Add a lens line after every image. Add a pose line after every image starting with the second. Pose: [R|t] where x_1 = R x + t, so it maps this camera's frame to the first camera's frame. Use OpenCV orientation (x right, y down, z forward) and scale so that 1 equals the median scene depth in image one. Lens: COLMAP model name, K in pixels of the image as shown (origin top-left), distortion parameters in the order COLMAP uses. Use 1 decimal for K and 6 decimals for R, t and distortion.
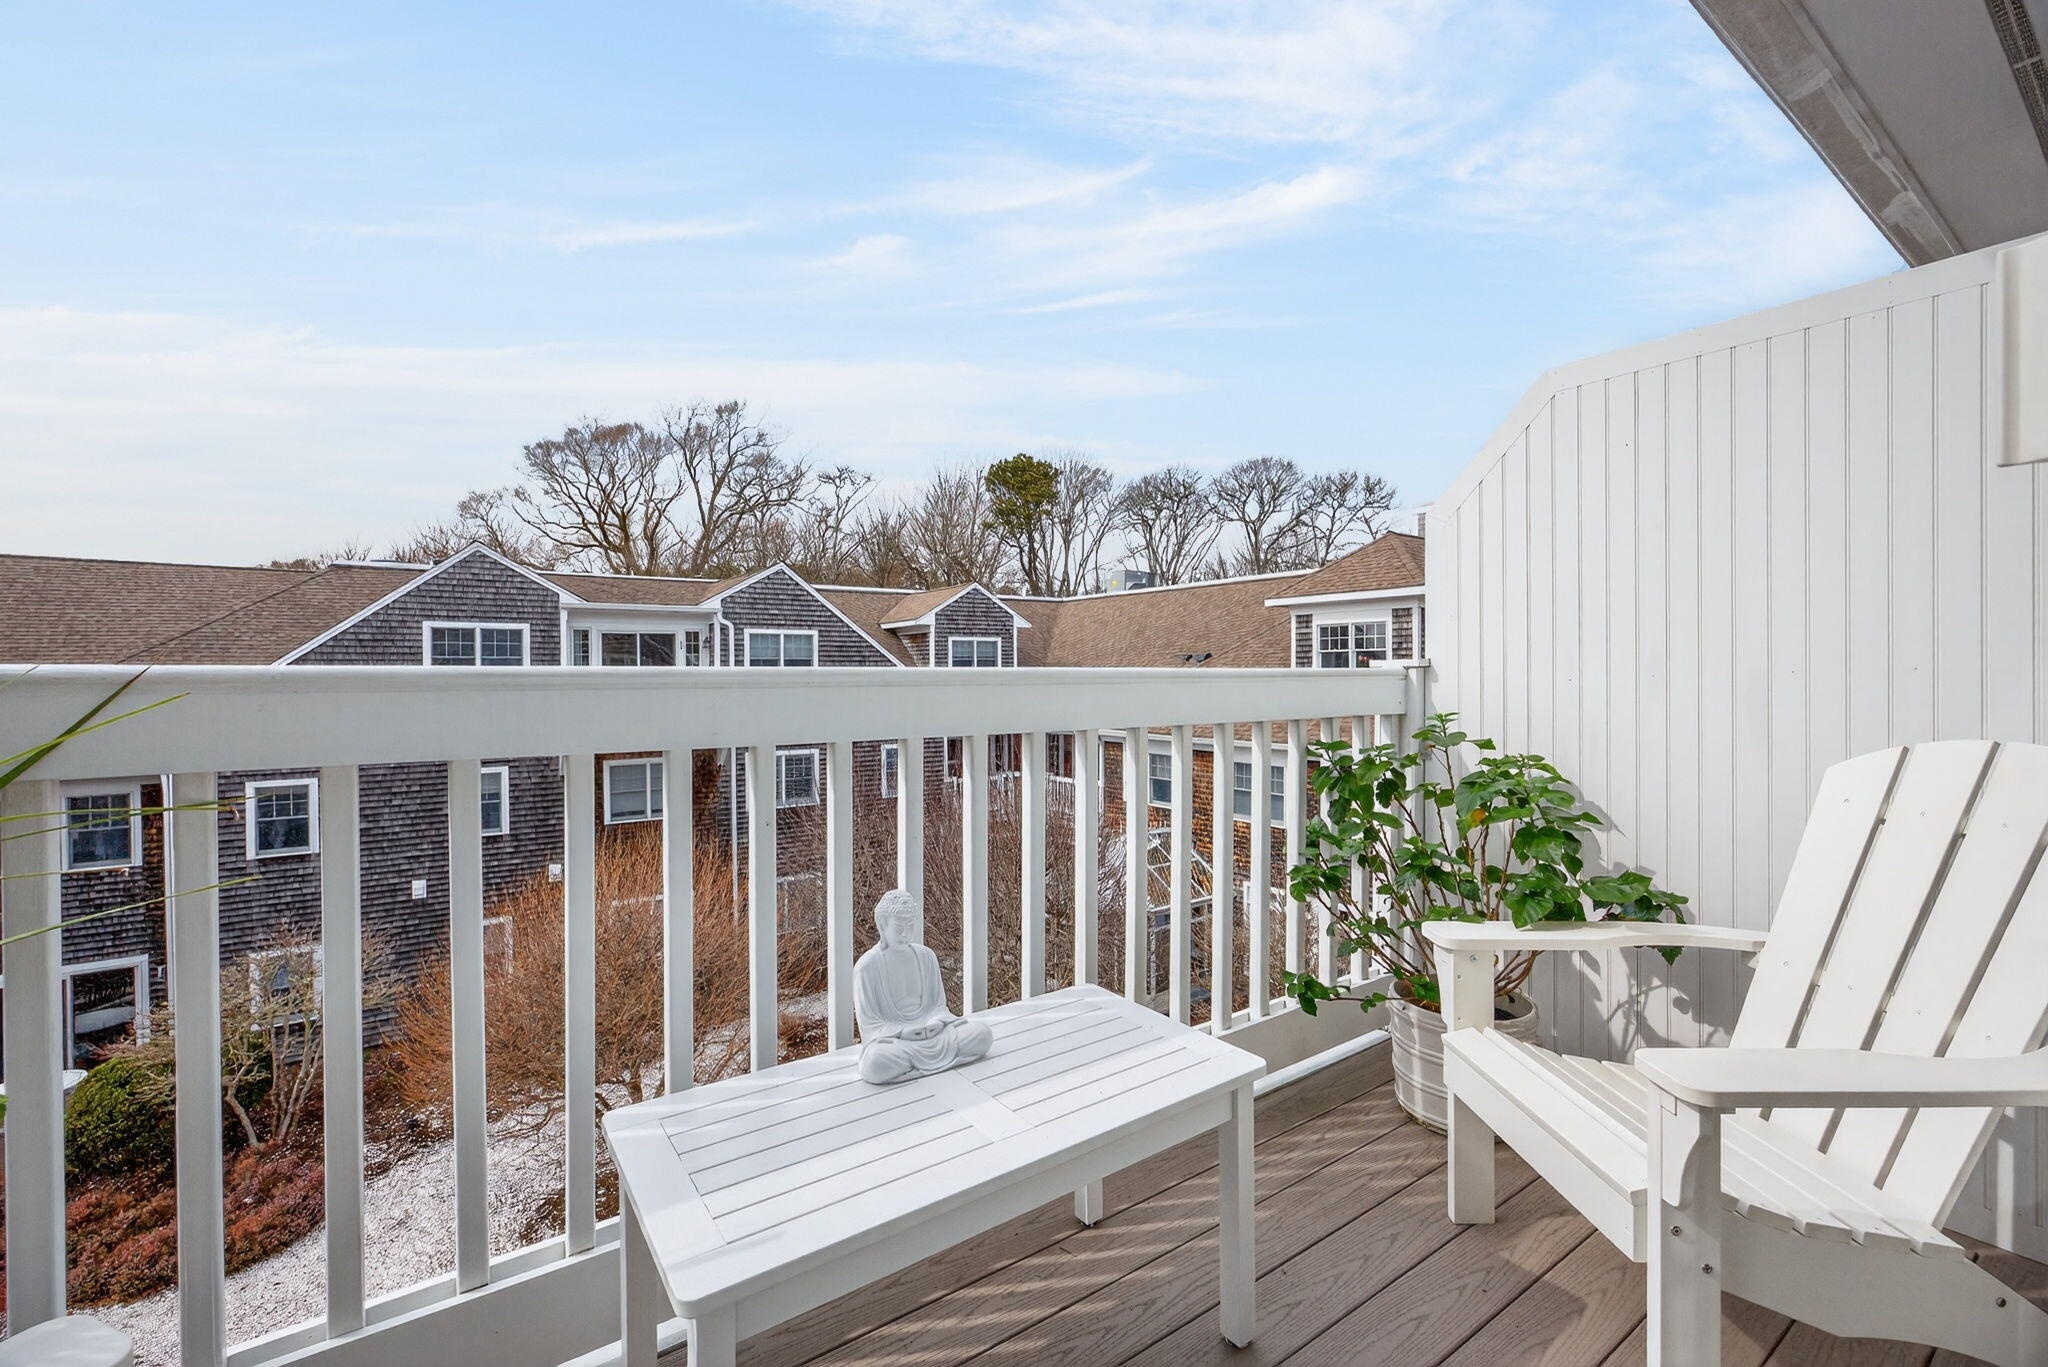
lens RADIAL K [[872.5, 0, 998.6], [0, 872.5, 667.6], [0, 0, 1]] dist [-0.007597, 0.000116]
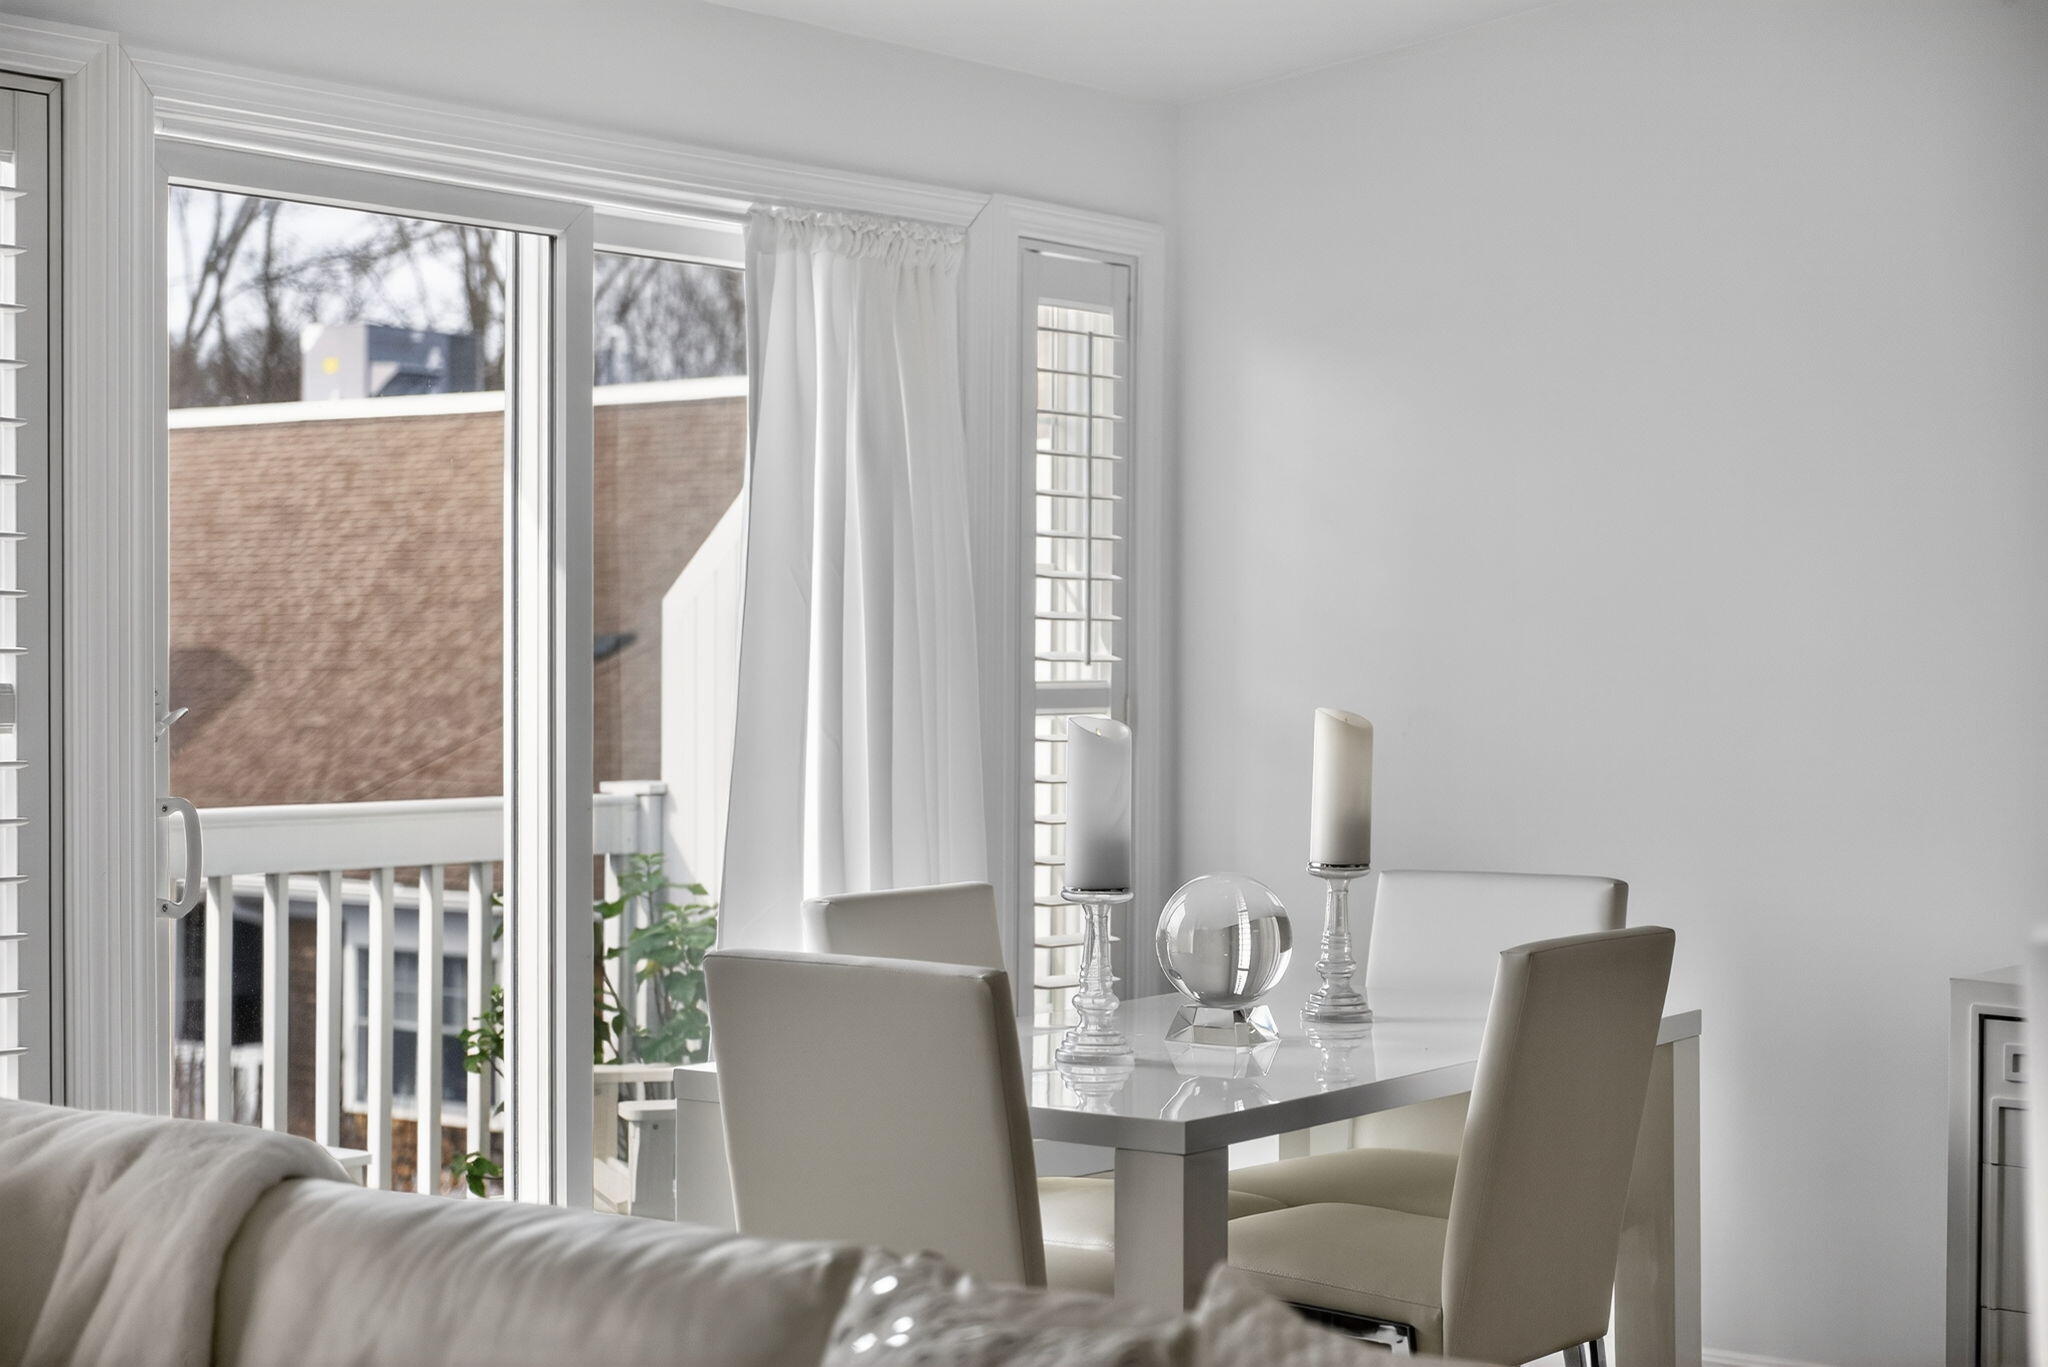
lens RADIAL K [[3373.5, 0, 1024.4], [0, 3373.5, 675.5], [0, 0, 1]] dist [-0.066472, 0.000000]
pose [[0.944736, 0.007000, 0.327757, -0.018274], [-0.010995, 0.999886, 0.010337, -0.012425], [-0.327647, -0.013369, 0.944706, -0.174351]]
